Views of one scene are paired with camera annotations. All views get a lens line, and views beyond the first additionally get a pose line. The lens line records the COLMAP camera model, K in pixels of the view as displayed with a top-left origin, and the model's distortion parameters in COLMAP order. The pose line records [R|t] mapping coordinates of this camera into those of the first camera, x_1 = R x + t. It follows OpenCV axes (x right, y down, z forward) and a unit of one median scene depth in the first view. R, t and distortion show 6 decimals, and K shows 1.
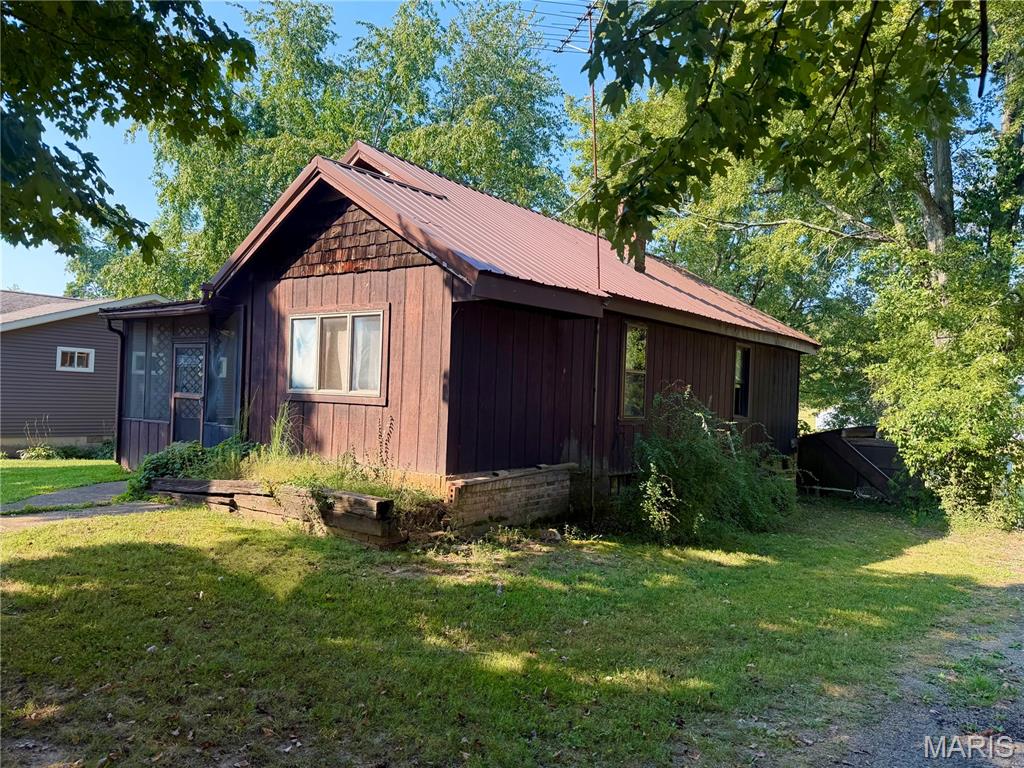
lens RADIAL K [[728.8, 0, 517.6], [0, 728.8, 387.0], [0, 0, 1]] dist [0.091784, -0.170659]
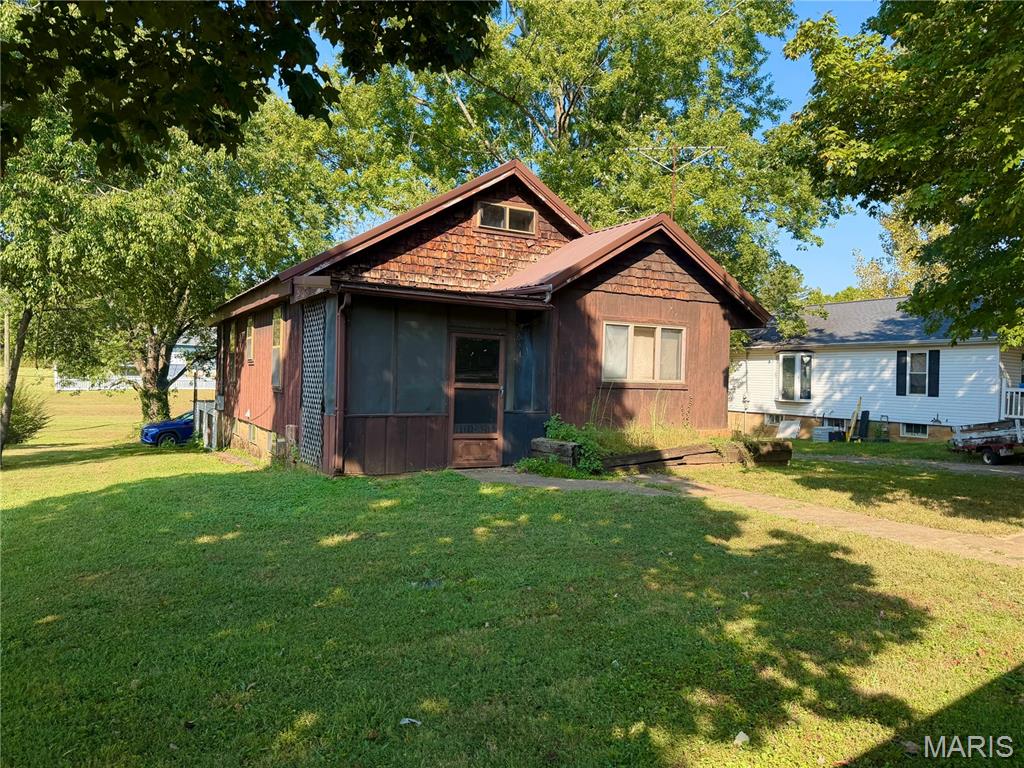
lens RADIAL K [[728.8, 0, 517.6], [0, 728.8, 387.0], [0, 0, 1]] dist [0.091784, -0.170659]
pose [[0.395754, -0.036108, 0.917646, -1.699914], [-0.024653, 0.998449, 0.049920, -0.047323], [-0.918026, -0.042379, 0.394250, 0.701838]]
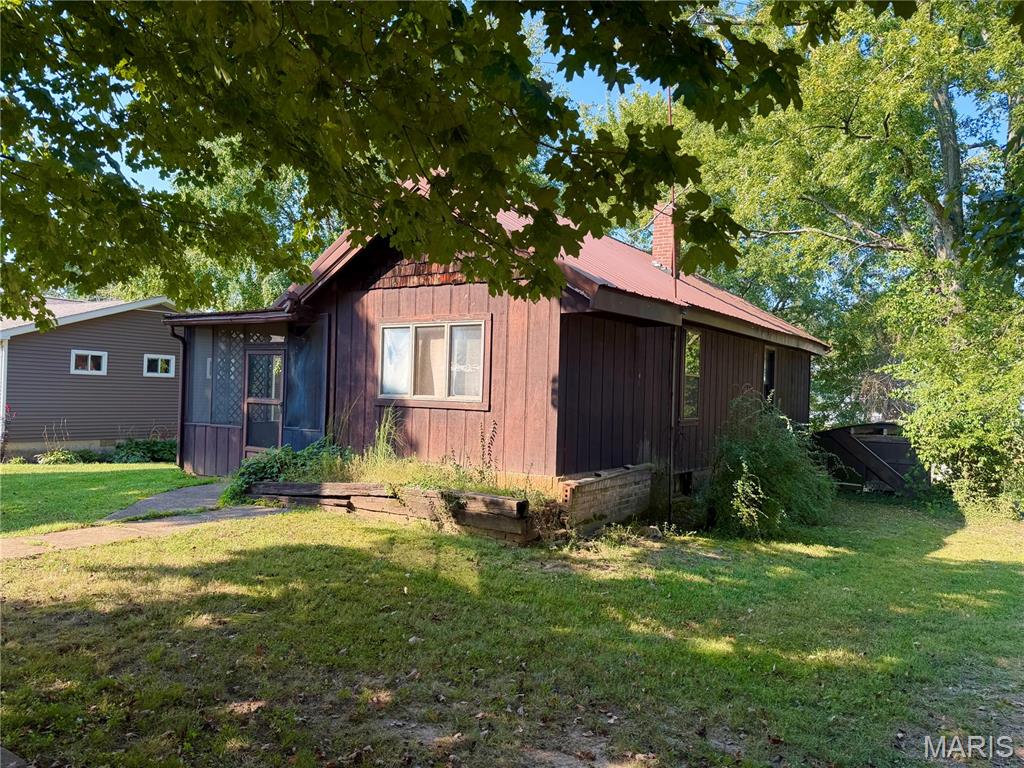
lens RADIAL K [[727.3, 0, 512.0], [0, 727.3, 384.0], [0, 0, 1]] dist [0.092701, -0.170282]
pose [[0.998656, -0.005577, 0.051526, -0.196161], [0.005592, 0.999984, -0.000140, -0.012562], [-0.051524, 0.000428, 0.998672, -0.050578]]
